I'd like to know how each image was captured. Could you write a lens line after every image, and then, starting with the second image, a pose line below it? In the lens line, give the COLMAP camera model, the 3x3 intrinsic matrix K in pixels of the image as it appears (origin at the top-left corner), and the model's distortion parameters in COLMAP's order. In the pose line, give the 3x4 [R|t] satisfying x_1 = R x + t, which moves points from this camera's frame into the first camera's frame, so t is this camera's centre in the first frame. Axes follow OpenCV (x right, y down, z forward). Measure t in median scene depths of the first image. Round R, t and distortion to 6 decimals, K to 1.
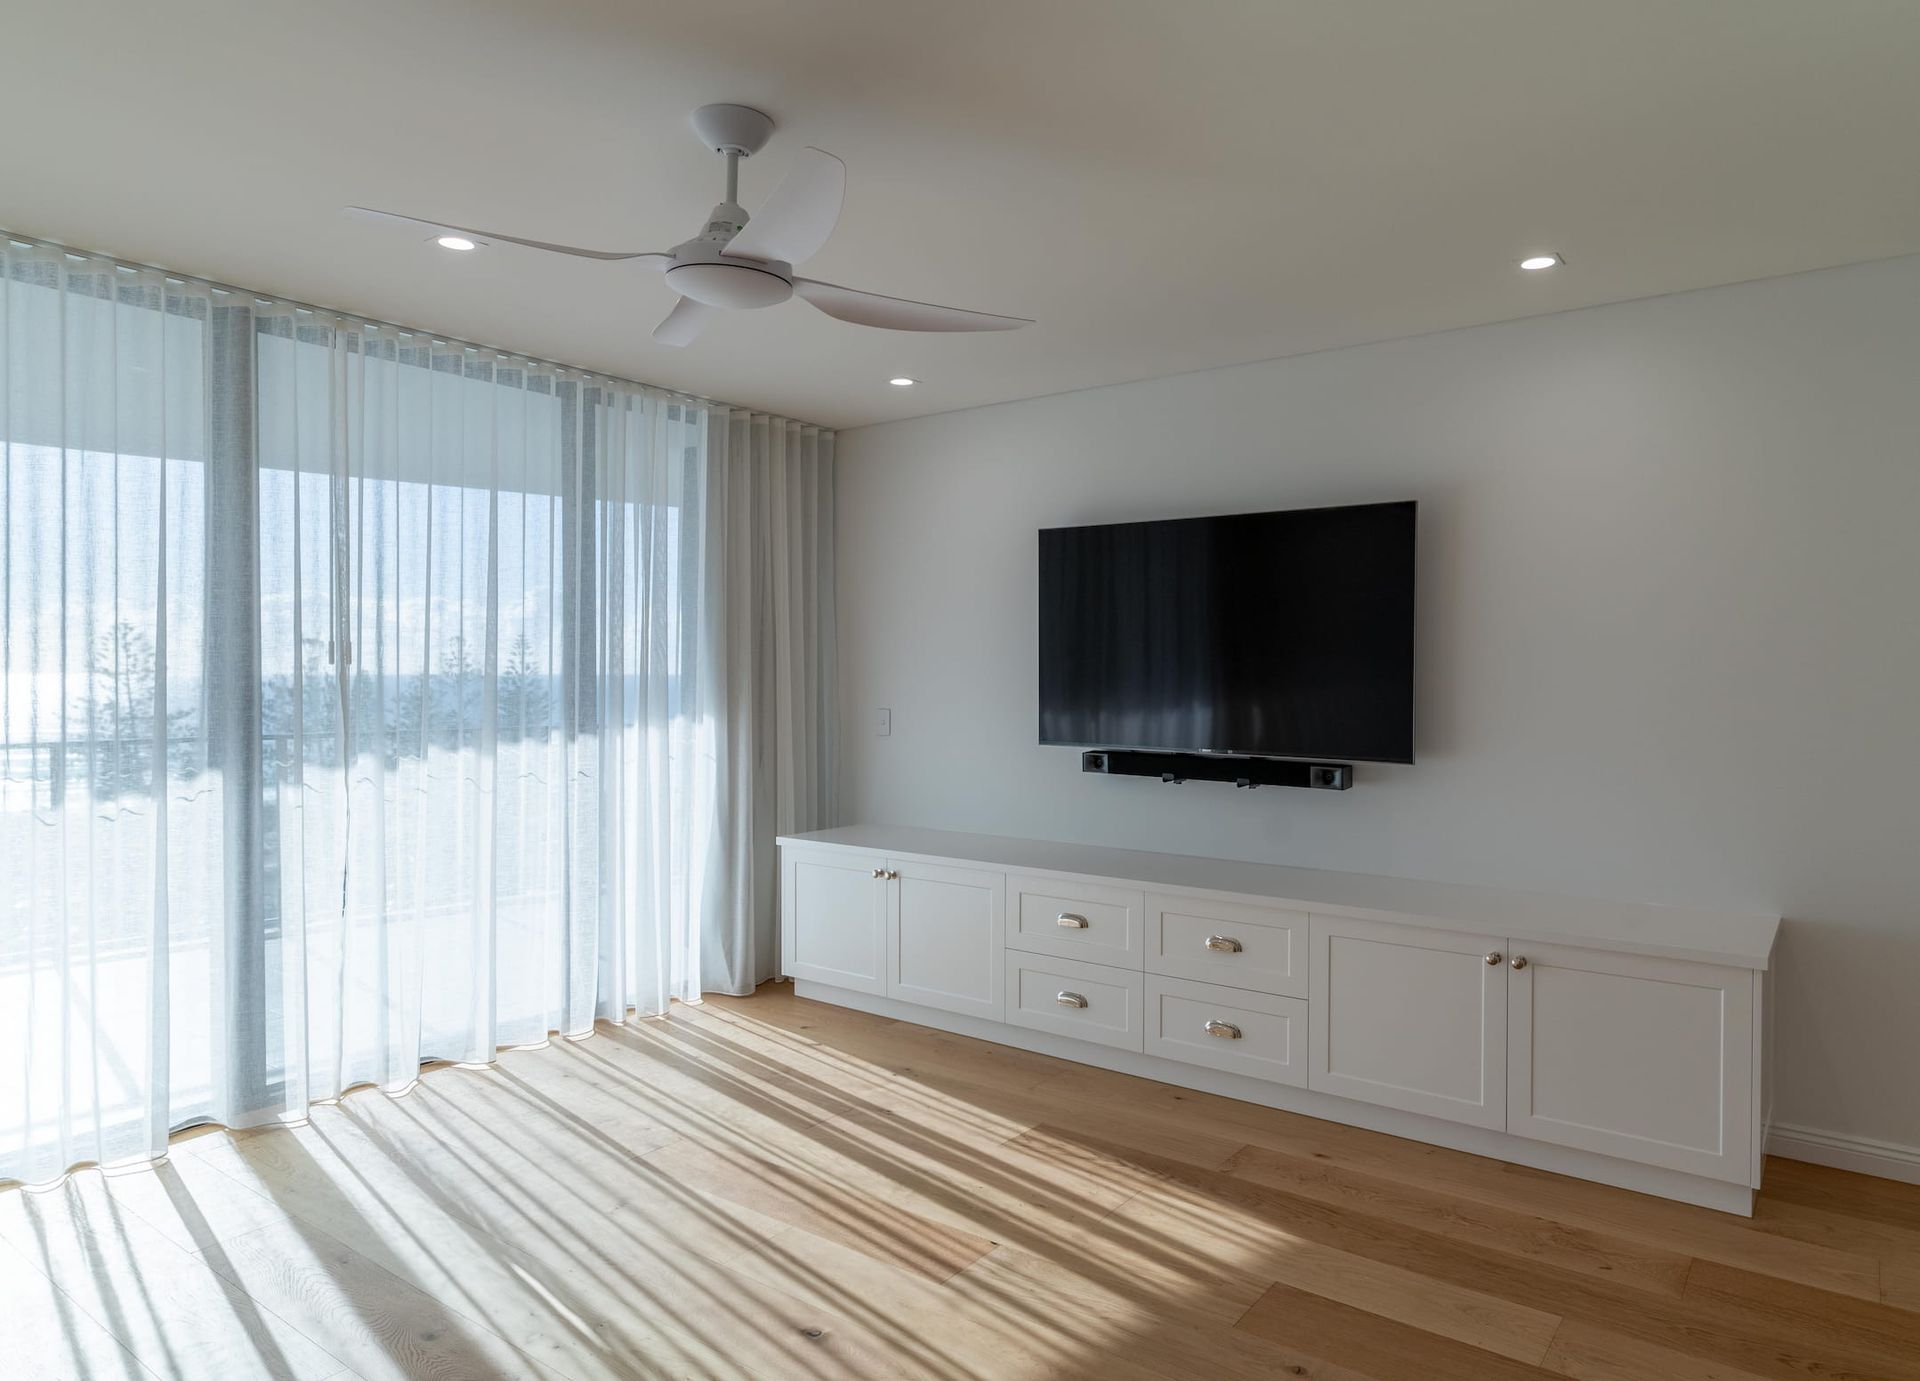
lens RADIAL K [[1169.3, 0, 1013.2], [0, 1169.3, 691.8], [0, 0, 1]] dist [0.000749, -0.000319]
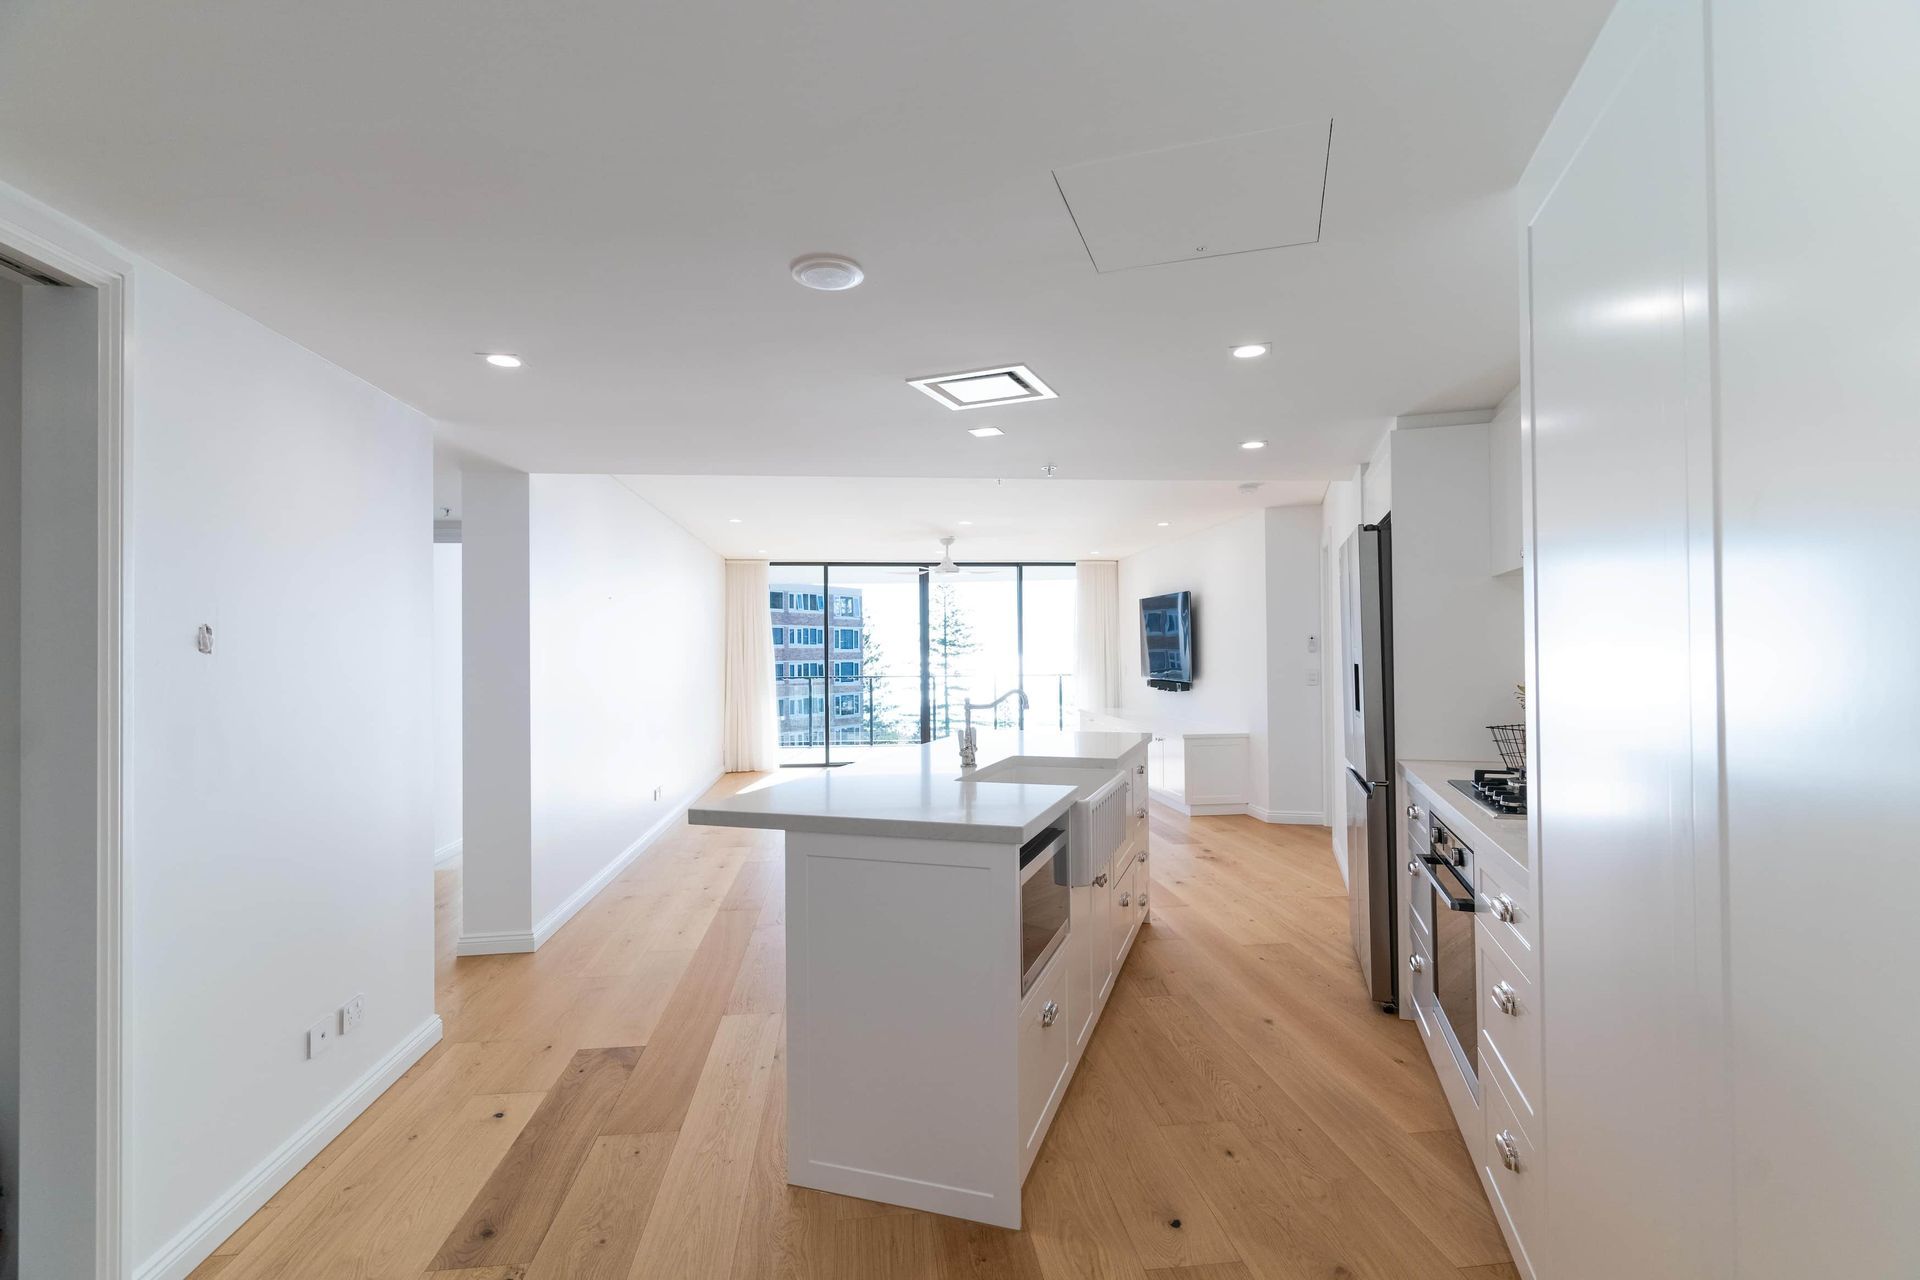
lens RADIAL K [[905.6, 0, 960.0], [0, 905.6, 640.0], [0, 0, 1]] dist [-0.000614, 0.000170]
pose [[0.673042, -0.020269, -0.739326, 1.482616], [0.000136, 0.999628, -0.027281, 0.018425], [0.739604, 0.018260, 0.672794, -0.853447]]
